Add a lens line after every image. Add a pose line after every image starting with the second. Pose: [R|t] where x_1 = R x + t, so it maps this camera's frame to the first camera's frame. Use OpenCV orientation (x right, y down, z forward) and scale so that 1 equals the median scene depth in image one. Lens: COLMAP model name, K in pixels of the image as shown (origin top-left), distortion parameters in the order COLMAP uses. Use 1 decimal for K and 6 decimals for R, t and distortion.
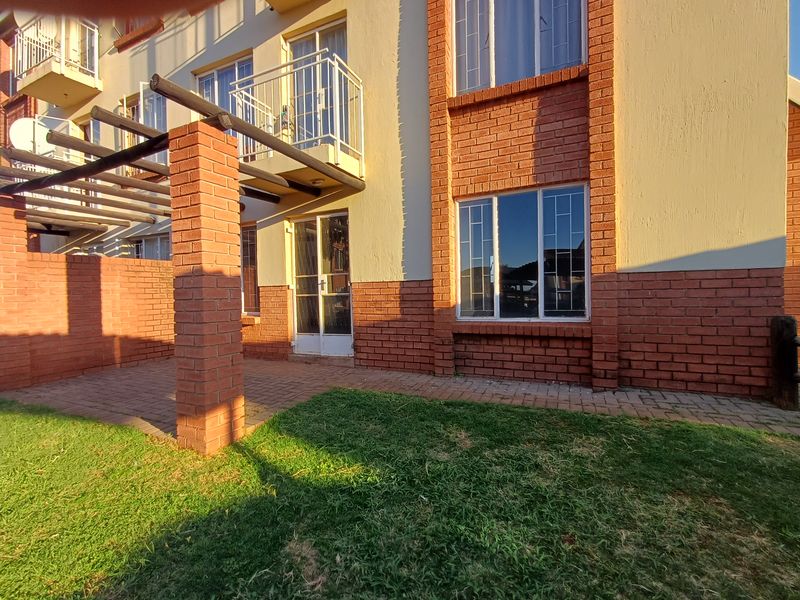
lens RADIAL K [[366.7, 0, 410.6], [0, 366.7, 298.0], [0, 0, 1]] dist [-0.000109, -0.000023]
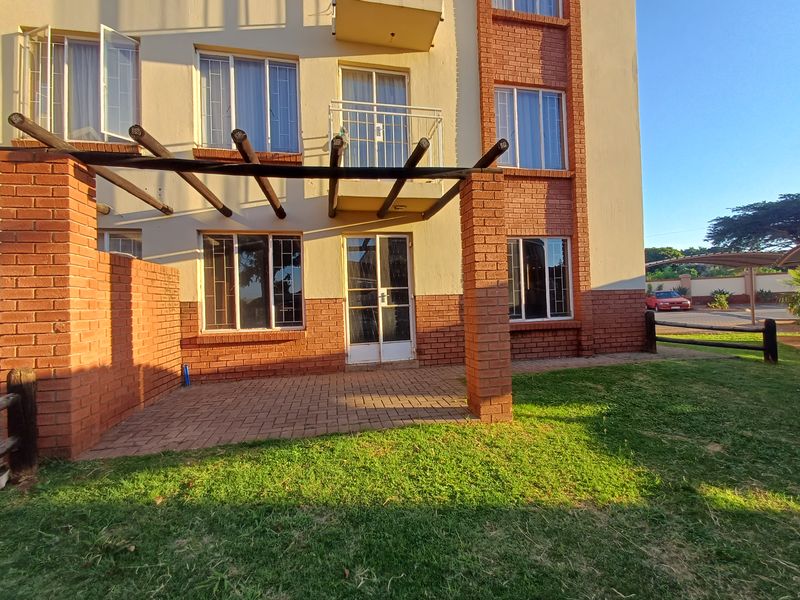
lens RADIAL K [[366.7, 0, 410.6], [0, 366.7, 298.0], [0, 0, 1]] dist [-0.000109, -0.000023]
pose [[0.796276, 0.002061, 0.604930, -0.886951], [0.025464, 0.998994, -0.036922, 0.008967], [-0.604397, 0.044804, 0.795422, 0.075727]]
